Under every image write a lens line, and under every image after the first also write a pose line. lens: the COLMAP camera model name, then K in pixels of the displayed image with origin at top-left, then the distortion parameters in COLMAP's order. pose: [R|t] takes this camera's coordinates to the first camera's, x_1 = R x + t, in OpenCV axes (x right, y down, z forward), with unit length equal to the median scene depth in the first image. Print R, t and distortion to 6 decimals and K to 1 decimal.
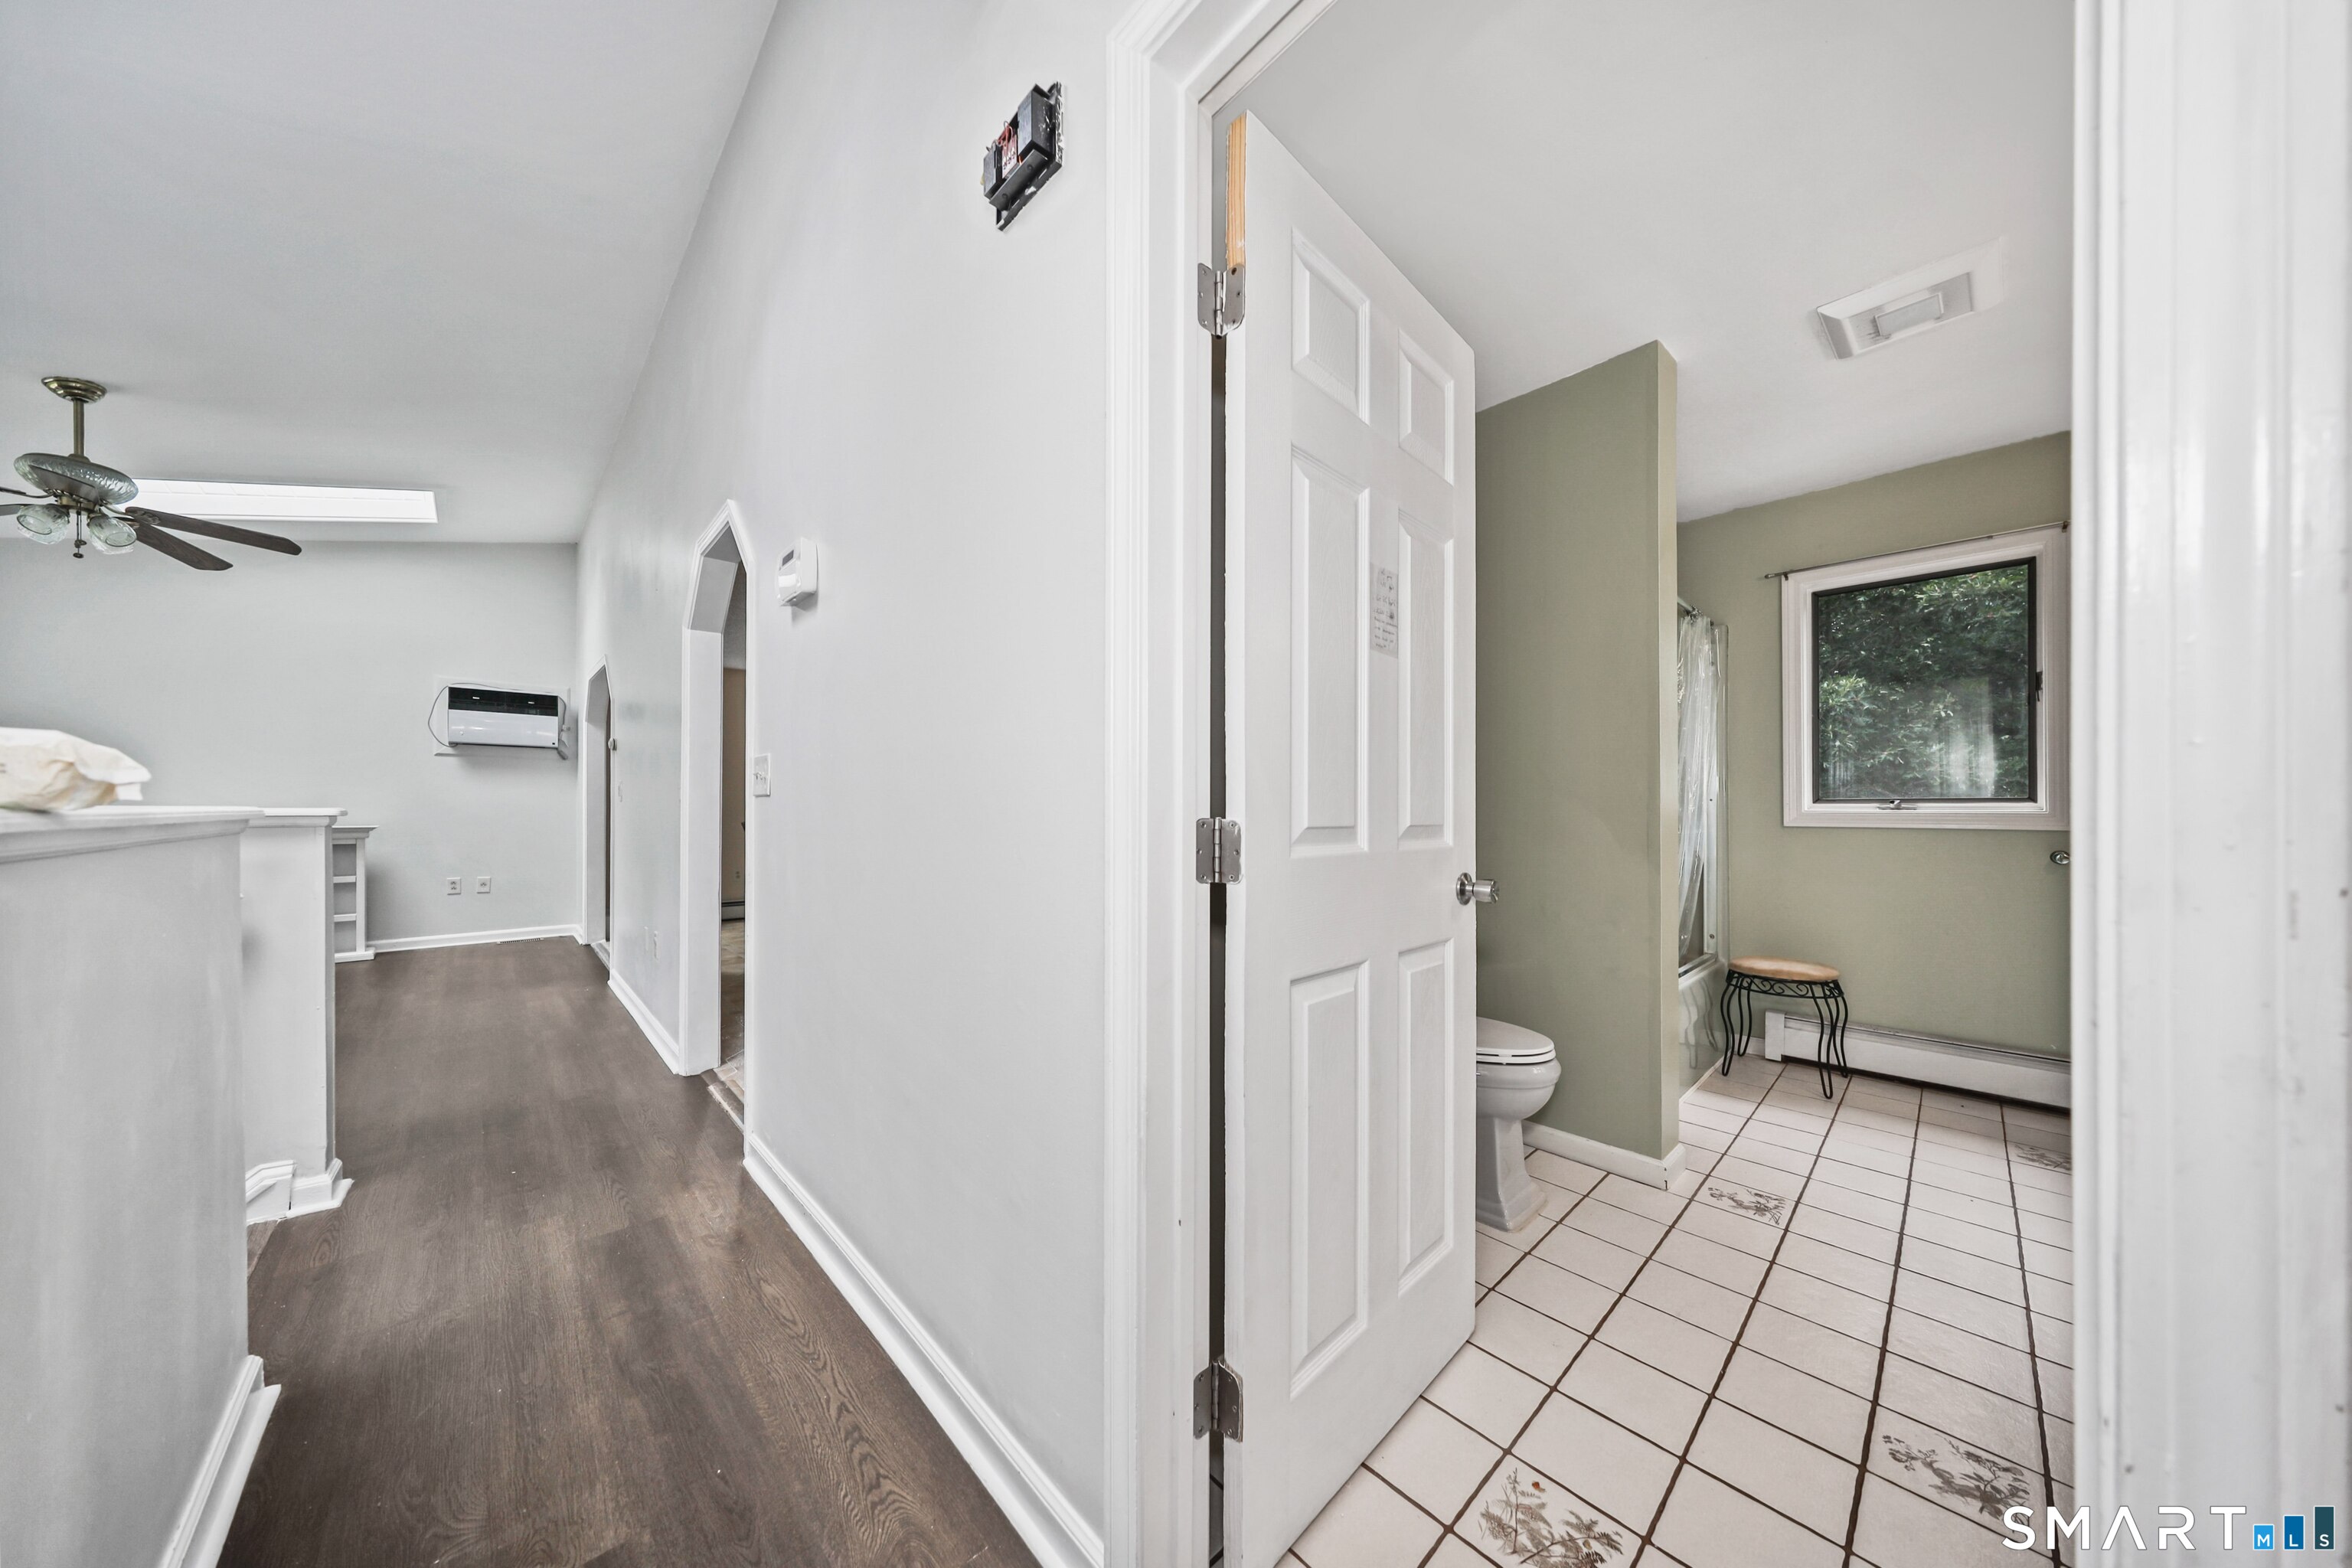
lens RADIAL K [[730.6, 0, 1167.6], [0, 730.6, 812.4], [0, 0, 1]] dist [-0.004615, 0.000218]
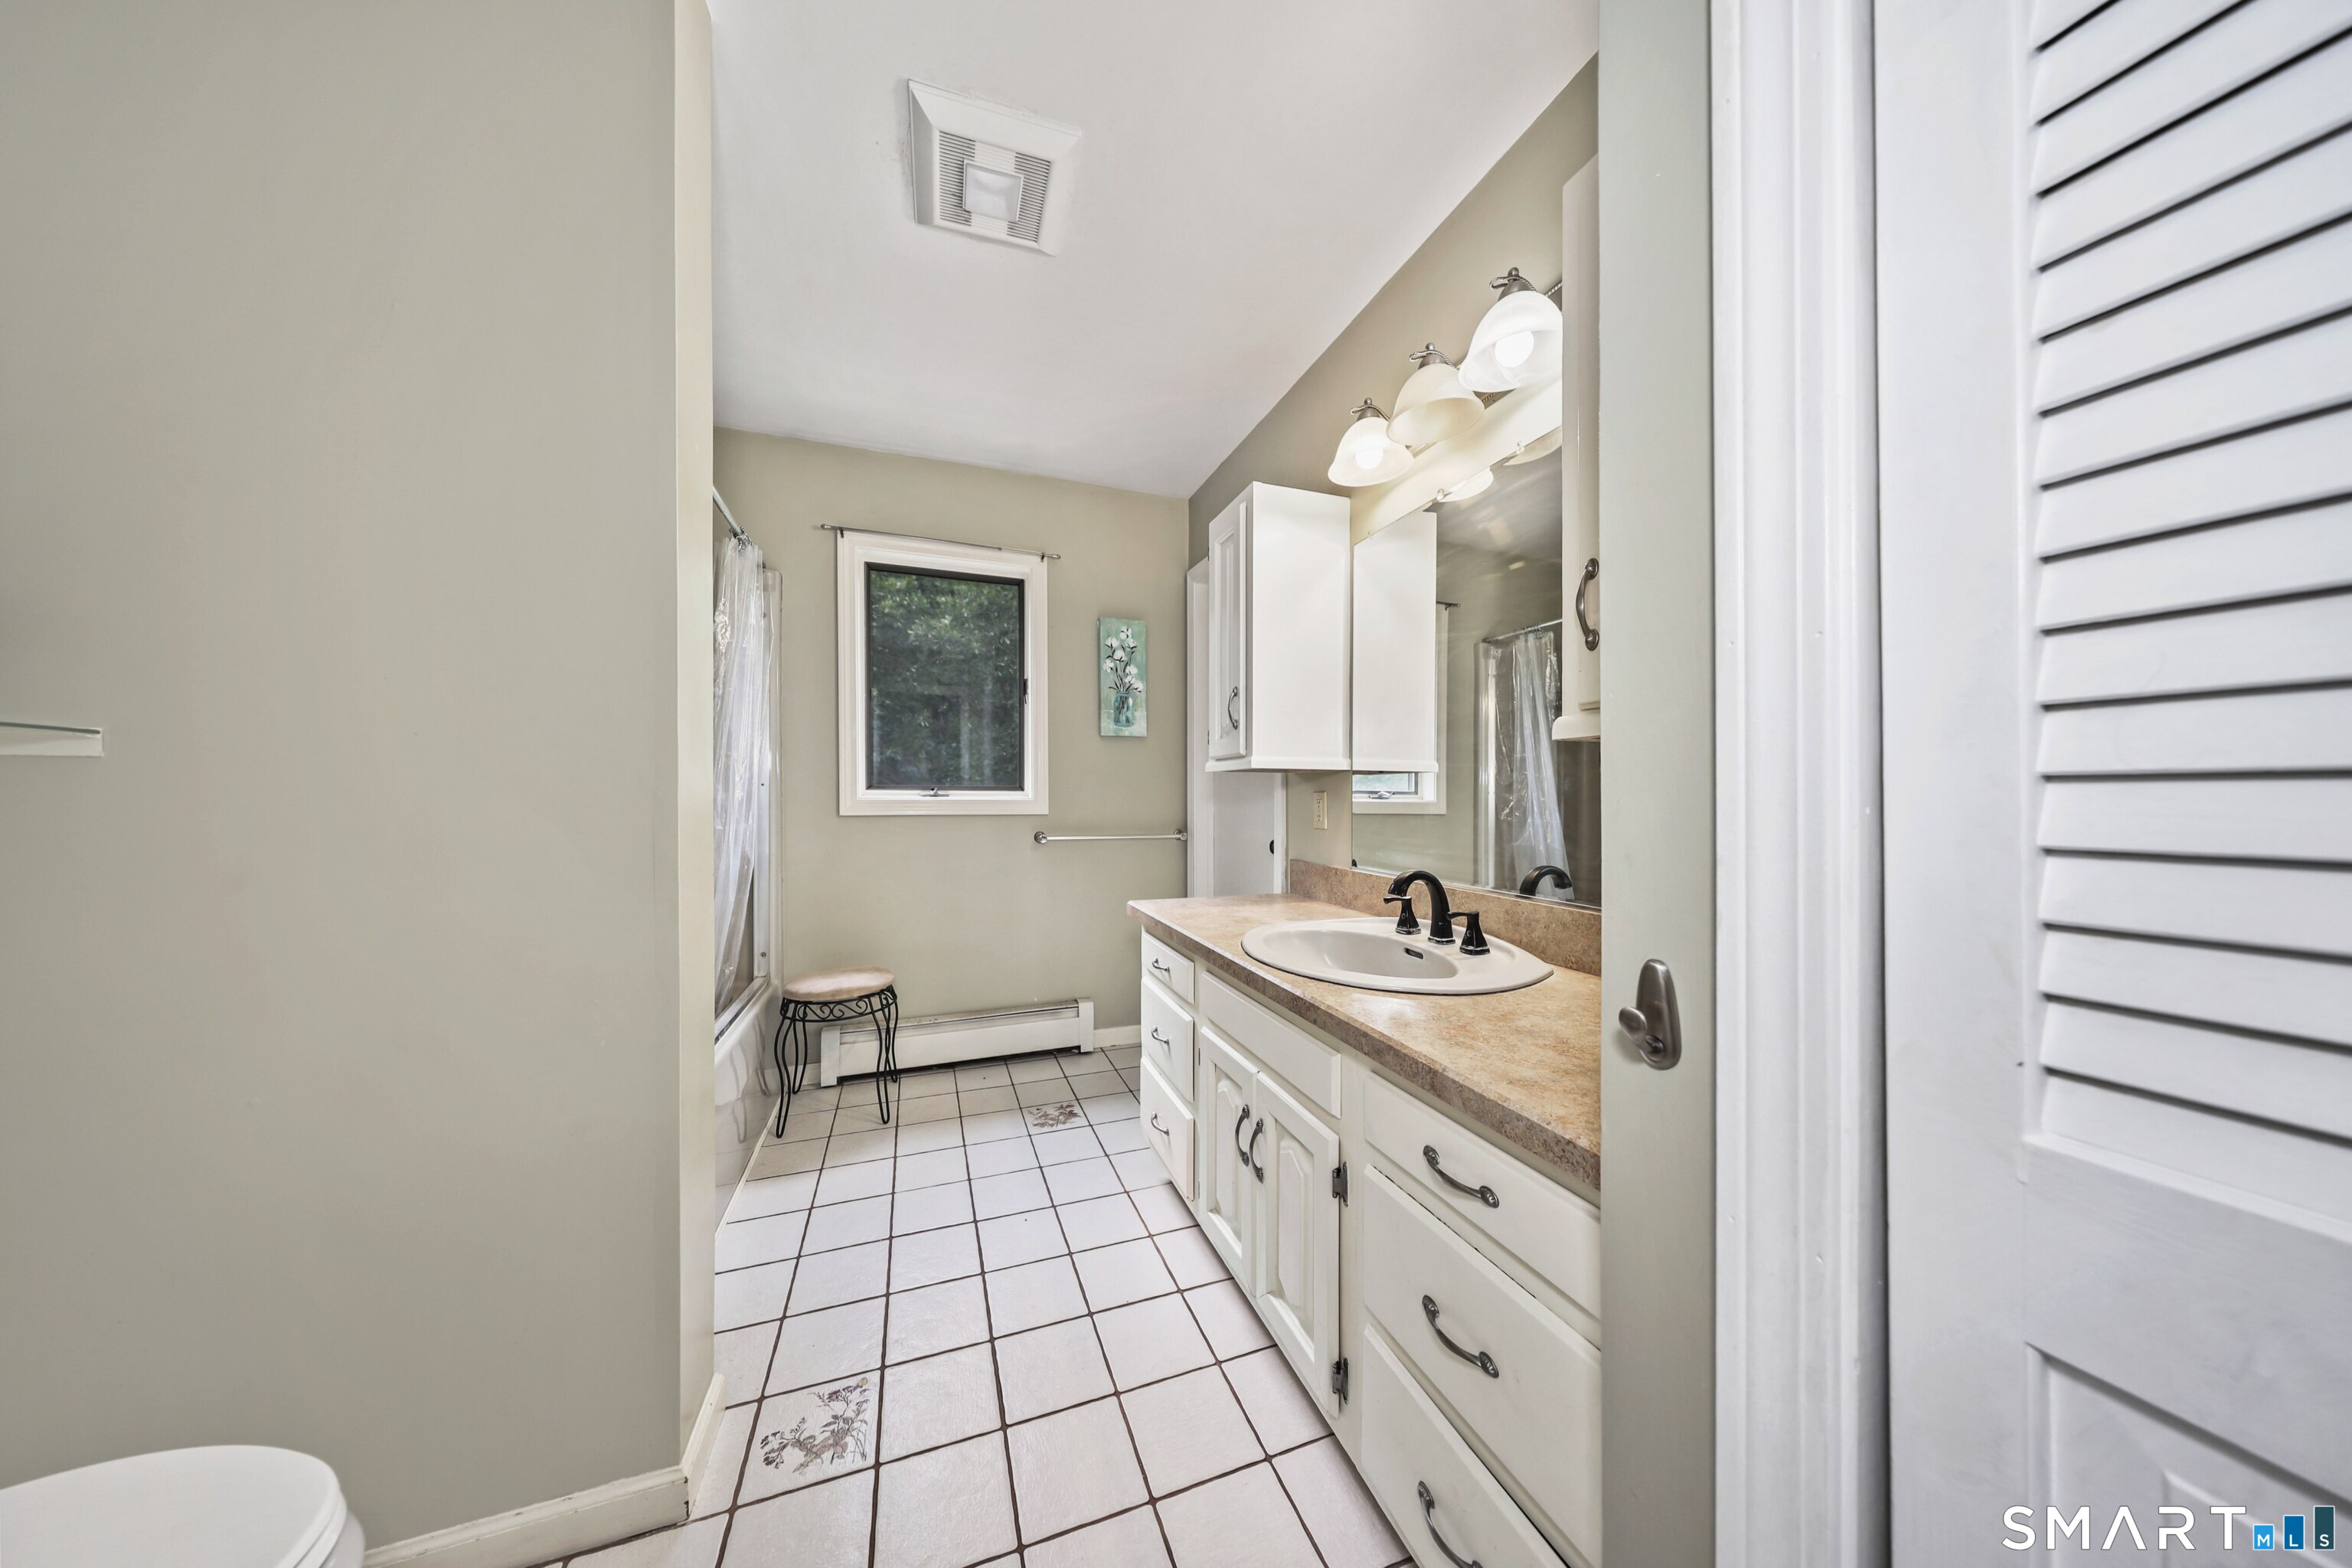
lens RADIAL K [[706.9, 0, 1179.5], [0, 706.9, 794.1], [0, 0, 1]] dist [-0.003512, 0.000073]
pose [[0.386172, 0.001528, 0.922426, 0.226530], [0.000208, 0.999998, -0.001744, -0.005759], [-0.922427, 0.000865, 0.386171, 0.303861]]
